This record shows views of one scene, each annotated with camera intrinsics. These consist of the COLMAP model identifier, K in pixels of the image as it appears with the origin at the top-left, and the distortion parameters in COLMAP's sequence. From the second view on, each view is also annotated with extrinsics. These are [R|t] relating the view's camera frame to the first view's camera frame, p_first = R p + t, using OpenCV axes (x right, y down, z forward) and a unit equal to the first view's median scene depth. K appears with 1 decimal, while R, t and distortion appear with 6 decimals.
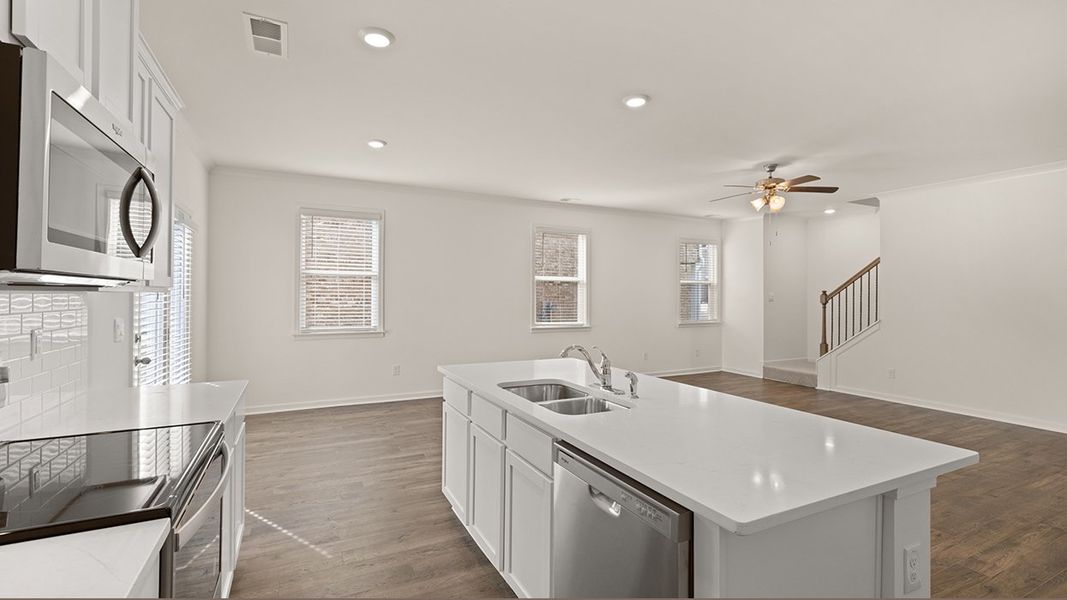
lens RADIAL K [[483.3, 0, 518.9], [0, 483.3, 292.6], [0, 0, 1]] dist [-0.003030, -0.000167]
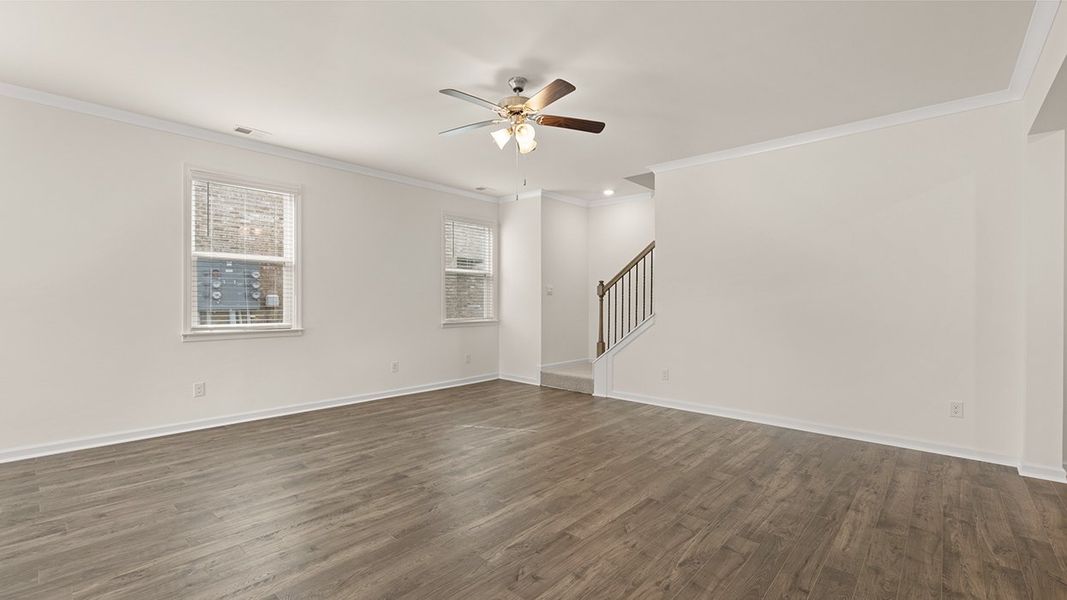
lens RADIAL K [[461.0, 0, 537.9], [0, 461.0, 301.3], [0, 0, 1]] dist [-0.001899, -0.000126]
pose [[0.924816, -0.002154, 0.380409, 0.215615], [-0.000661, 0.999973, 0.007271, 0.026580], [-0.380414, -0.006976, 0.924790, 0.282776]]
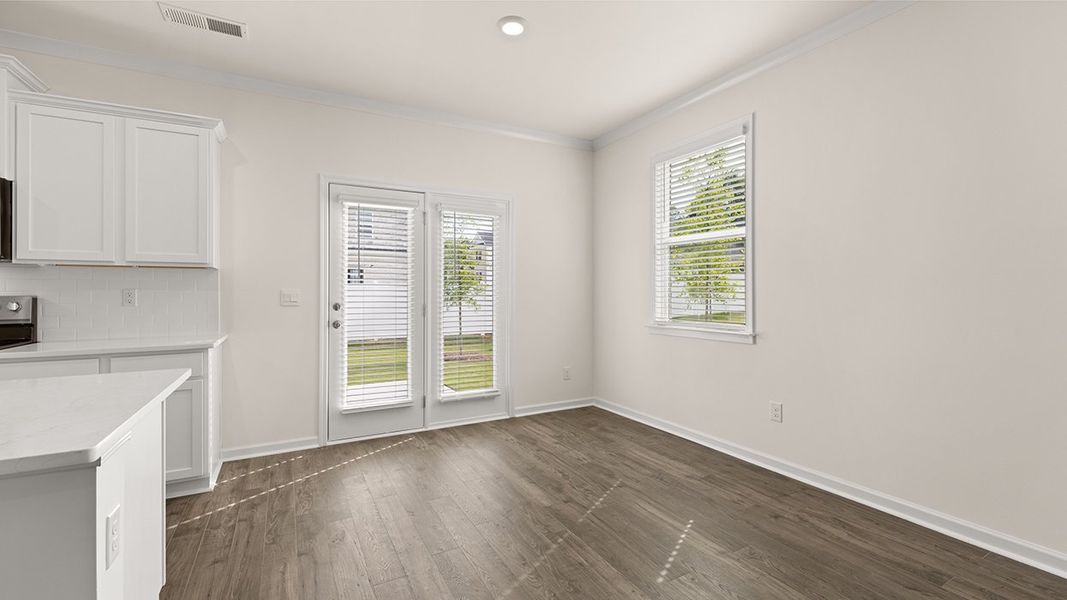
lens RADIAL K [[461.0, 0, 531.6], [0, 461.0, 285.9], [0, 0, 1]] dist [-0.001899, -0.000126]
pose [[0.057466, -0.017196, -0.998199, 0.195310], [0.005663, 0.999841, -0.016899, 0.027870], [0.998331, -0.004682, 0.057554, 0.615704]]
